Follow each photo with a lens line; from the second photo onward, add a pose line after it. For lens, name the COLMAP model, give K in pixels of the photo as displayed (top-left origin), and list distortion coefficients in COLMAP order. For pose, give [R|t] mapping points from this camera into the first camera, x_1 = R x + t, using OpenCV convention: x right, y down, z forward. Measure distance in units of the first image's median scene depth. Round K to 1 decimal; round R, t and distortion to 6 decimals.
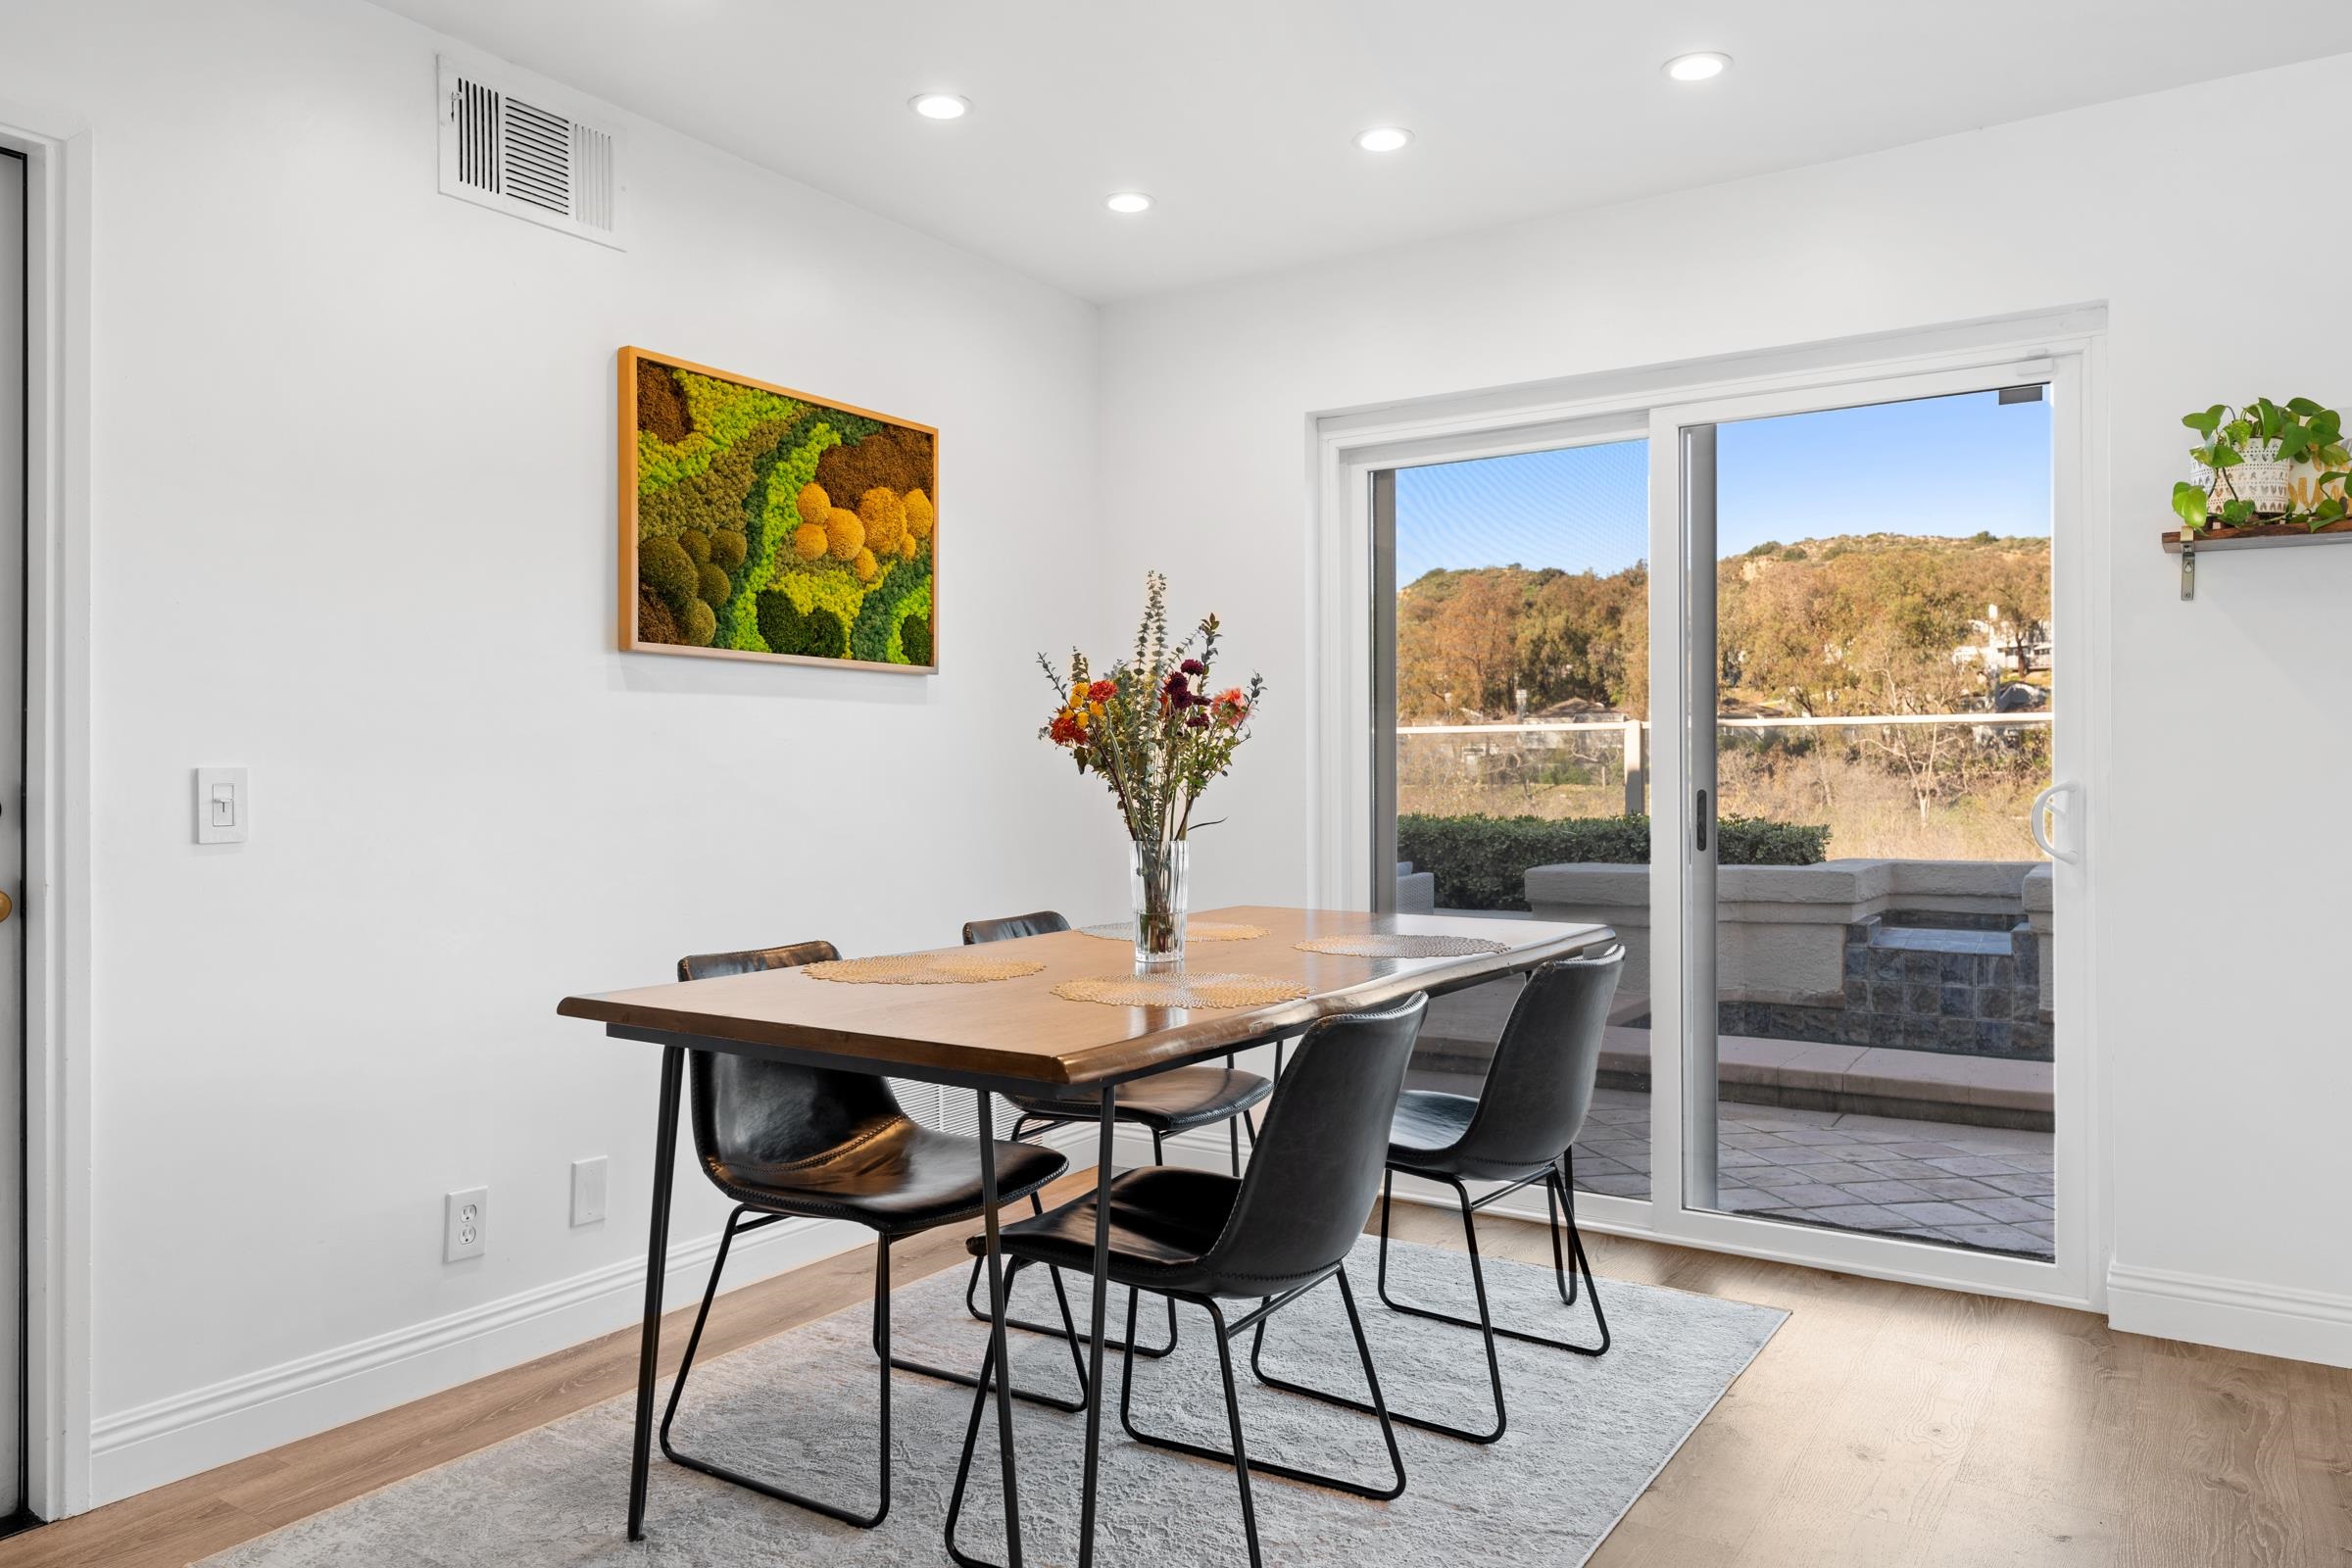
lens RADIAL K [[1595.5, 0, 1177.7], [0, 1595.5, 775.1], [0, 0, 1]] dist [-0.001342, 0.001348]
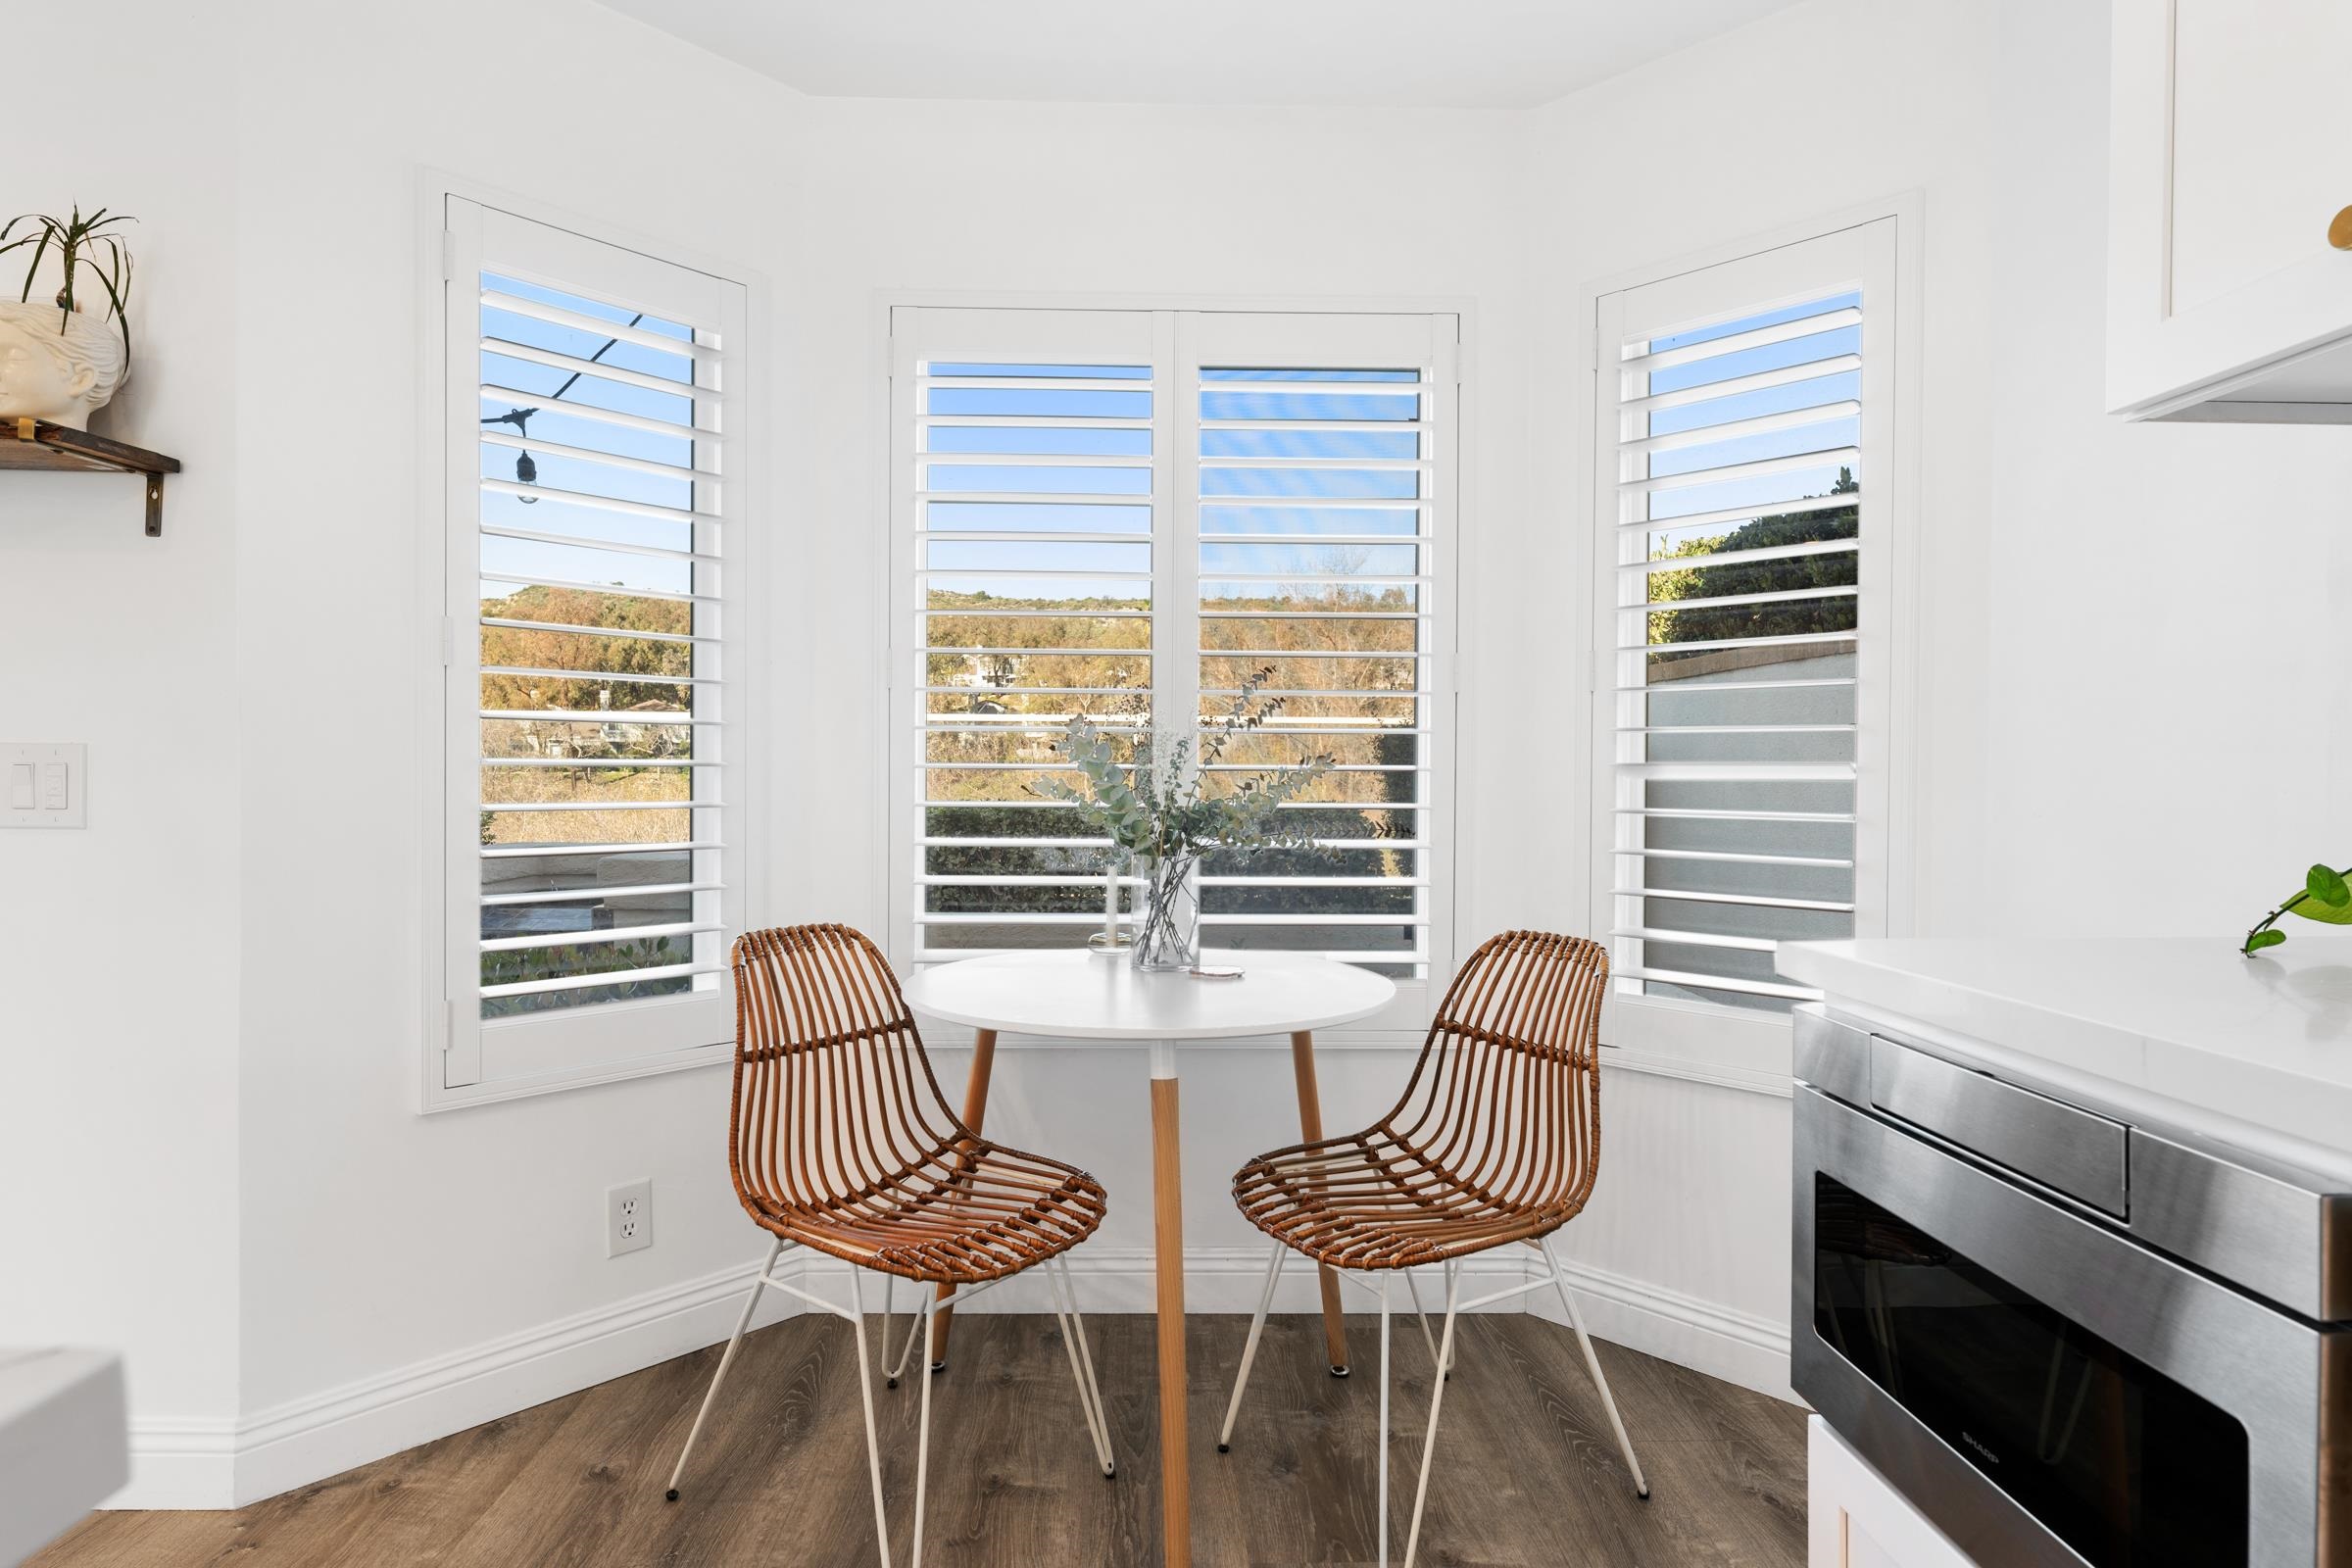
lens RADIAL K [[1282.5, 0, 1176.0], [0, 1282.5, 784.0], [0, 0, 1]] dist [-0.013415, 0.000458]
pose [[0.815066, 0.003567, 0.579357, 0.659810], [-0.011667, 0.999879, 0.010257, -0.001666], [-0.579251, -0.015120, 0.815009, 0.102754]]
